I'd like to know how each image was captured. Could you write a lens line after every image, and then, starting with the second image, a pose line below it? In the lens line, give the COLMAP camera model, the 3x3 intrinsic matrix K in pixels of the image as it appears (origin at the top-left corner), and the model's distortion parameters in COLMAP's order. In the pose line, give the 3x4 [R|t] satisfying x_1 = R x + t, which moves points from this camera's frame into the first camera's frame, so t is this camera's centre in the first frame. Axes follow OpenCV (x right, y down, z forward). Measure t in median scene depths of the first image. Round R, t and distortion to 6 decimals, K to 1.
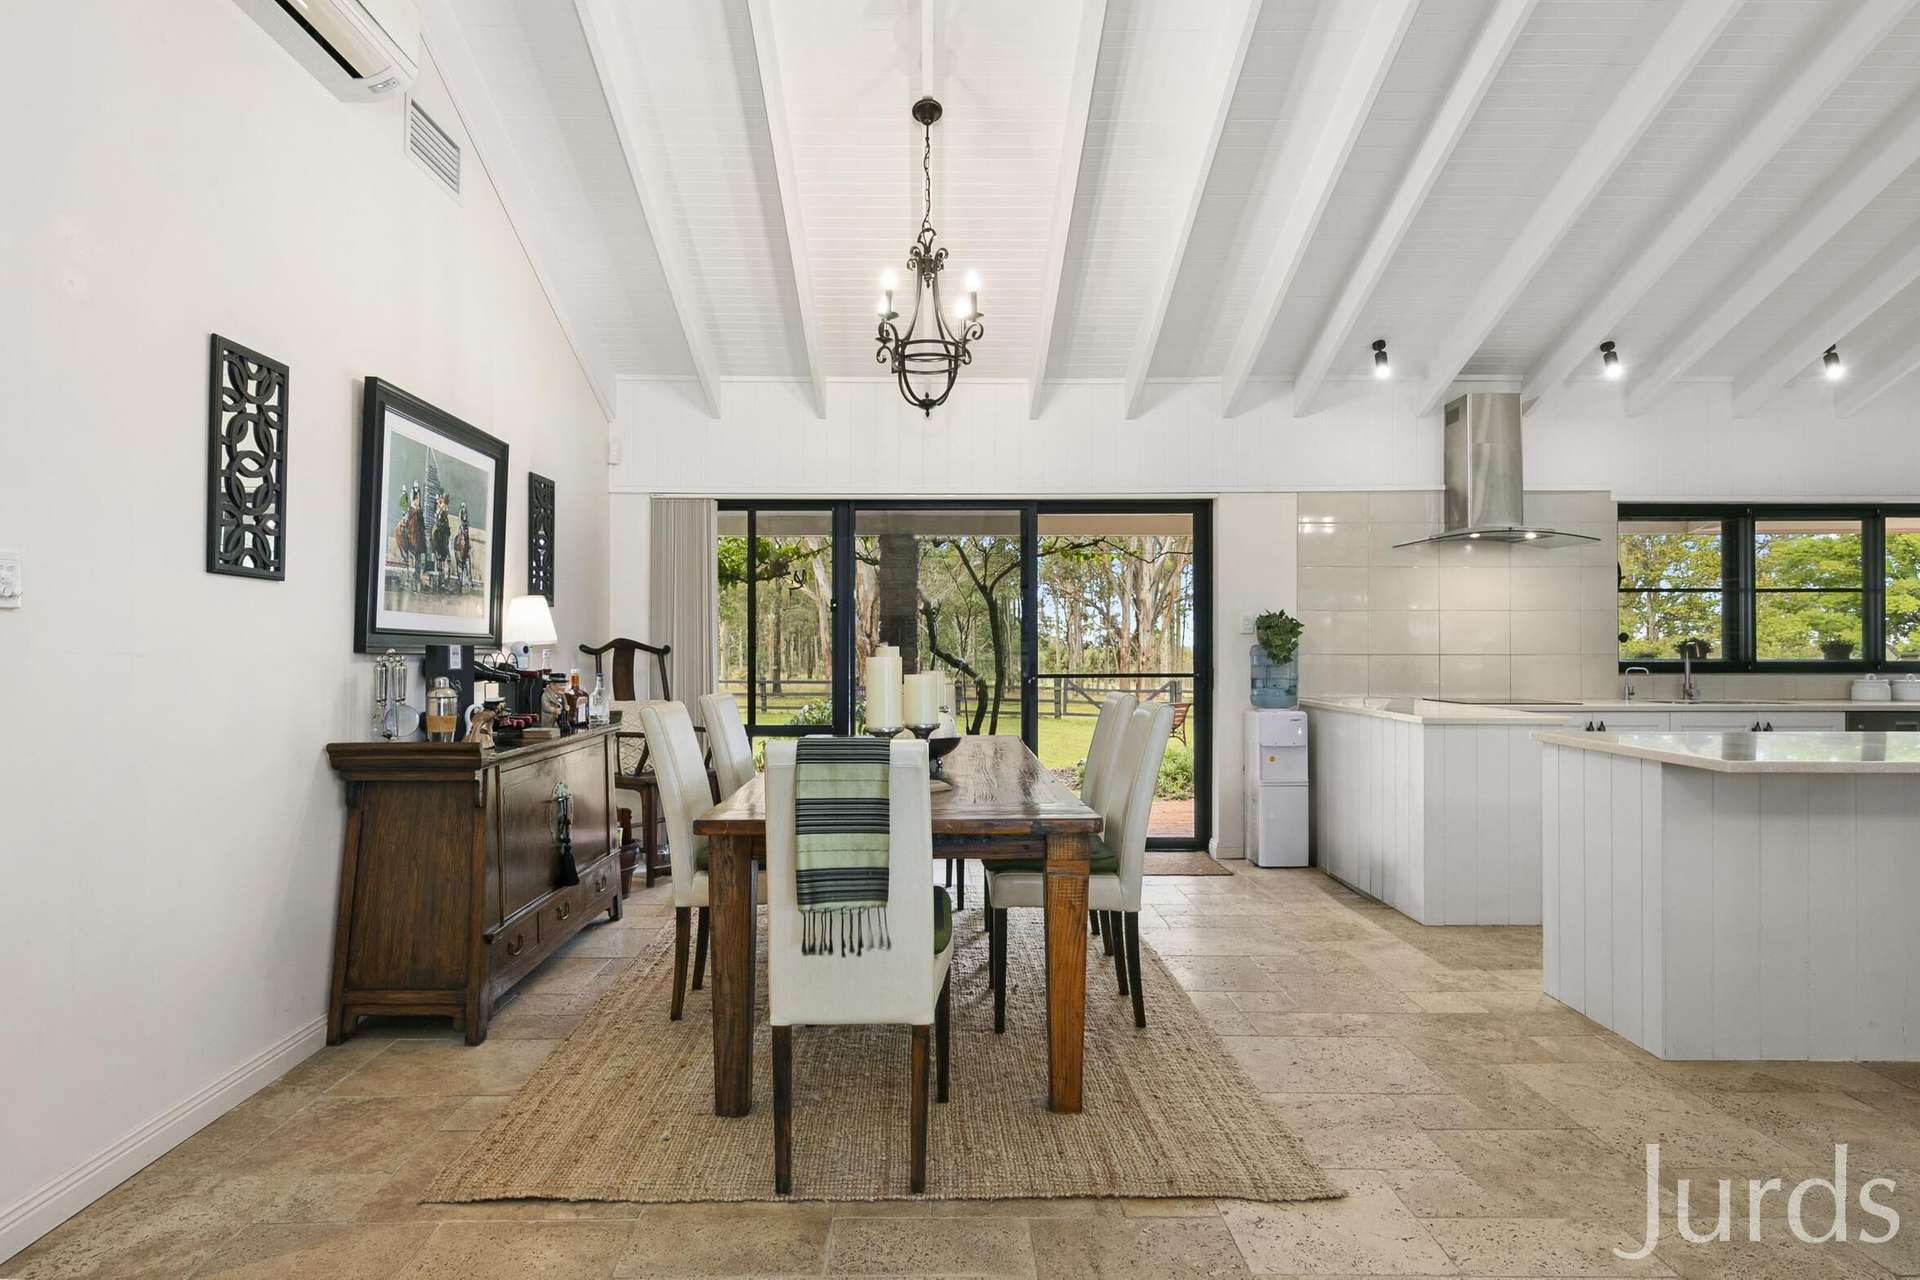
lens RADIAL K [[1022.4, 0, 942.4], [0, 1022.4, 629.7], [0, 0, 1]] dist [0.007510, -0.001524]
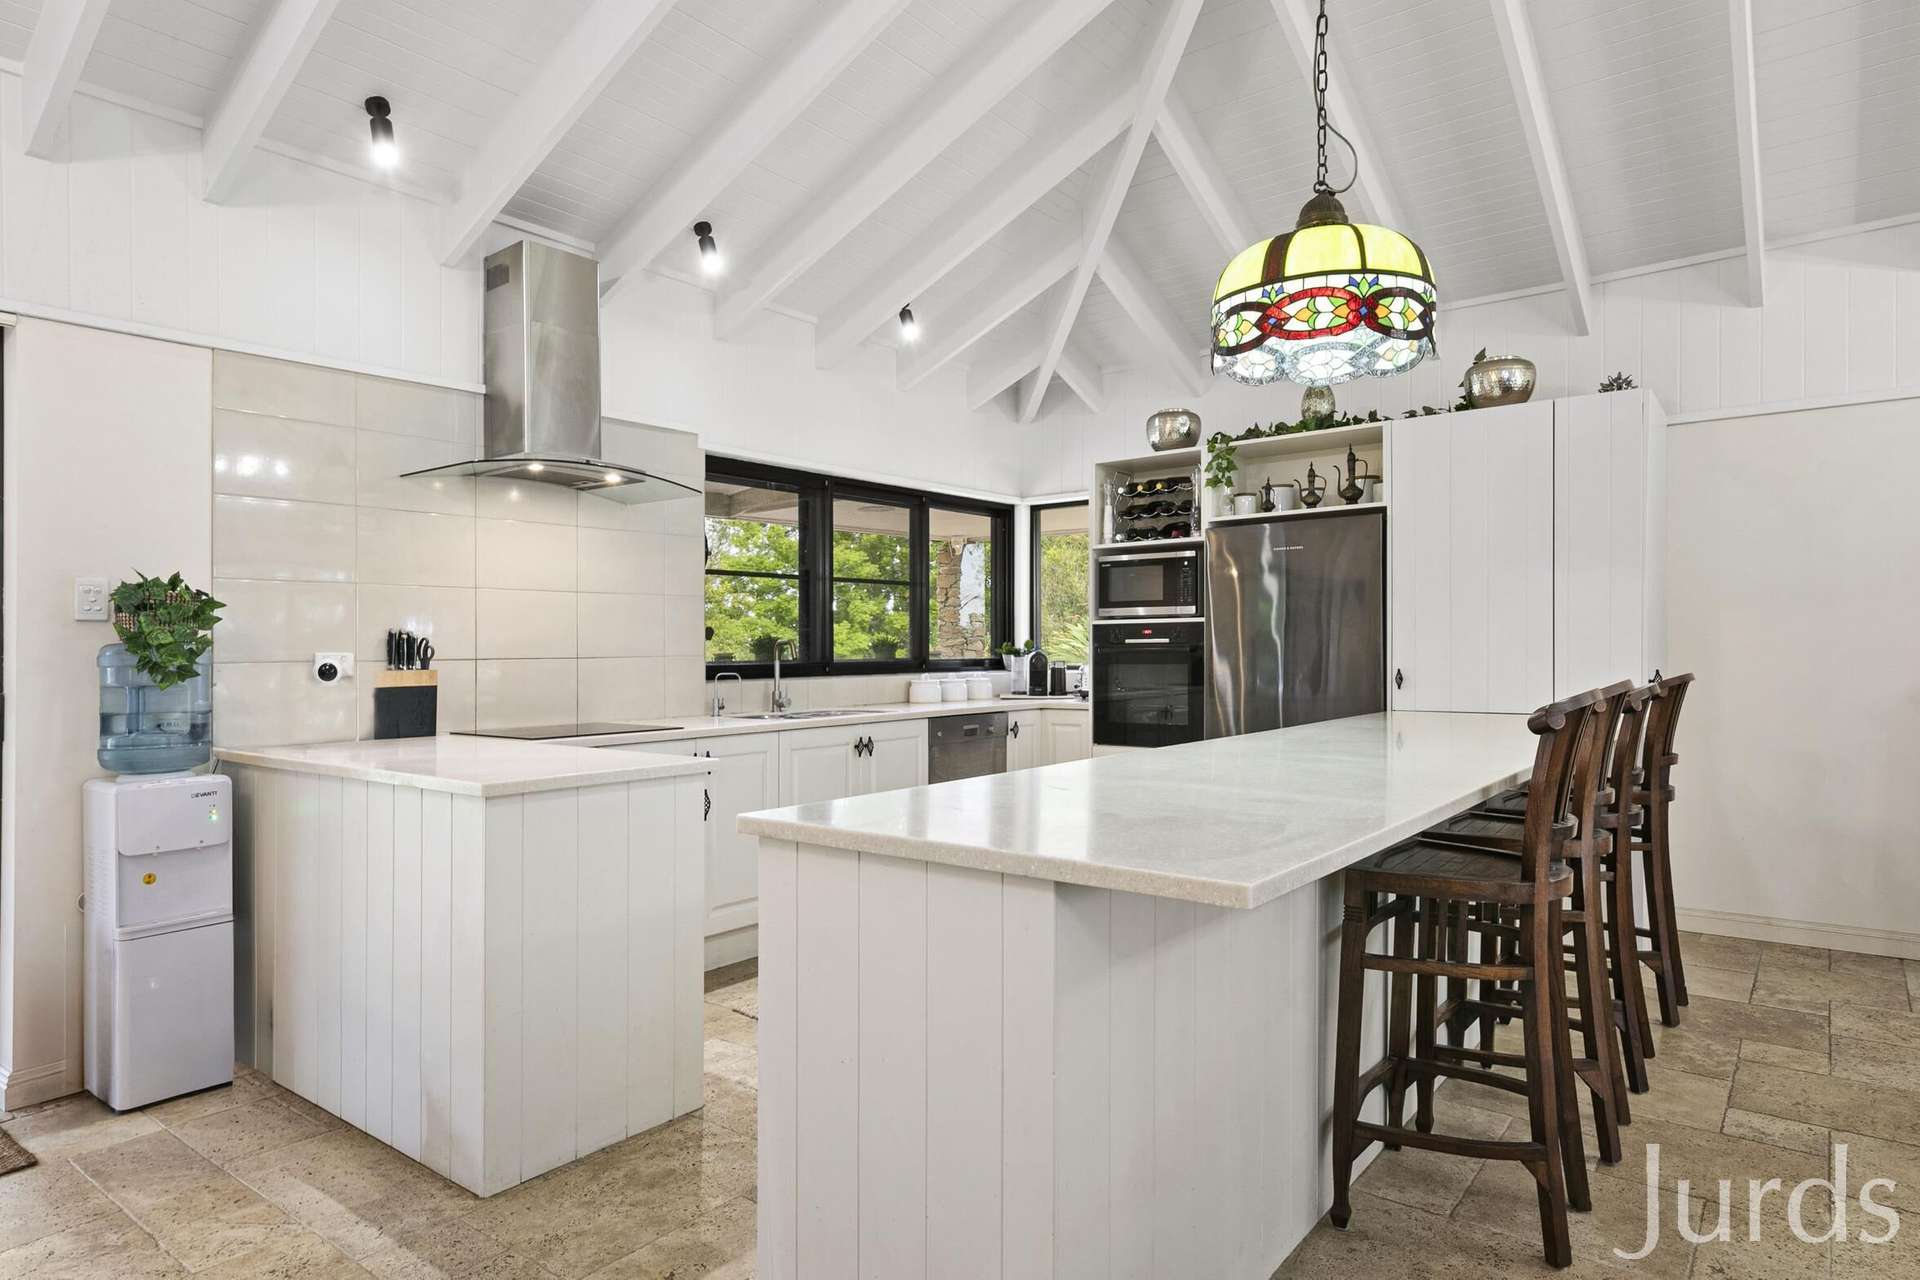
lens RADIAL K [[1150.7, 0, 985.5], [0, 1150.7, 646.5], [0, 0, 1]] dist [0.005173, 0.003034]
pose [[0.615149, -0.004156, 0.788400, 0.129353], [-0.005902, 0.999934, 0.009876, 0.008284], [-0.788389, -0.010728, 0.615084, 0.337930]]
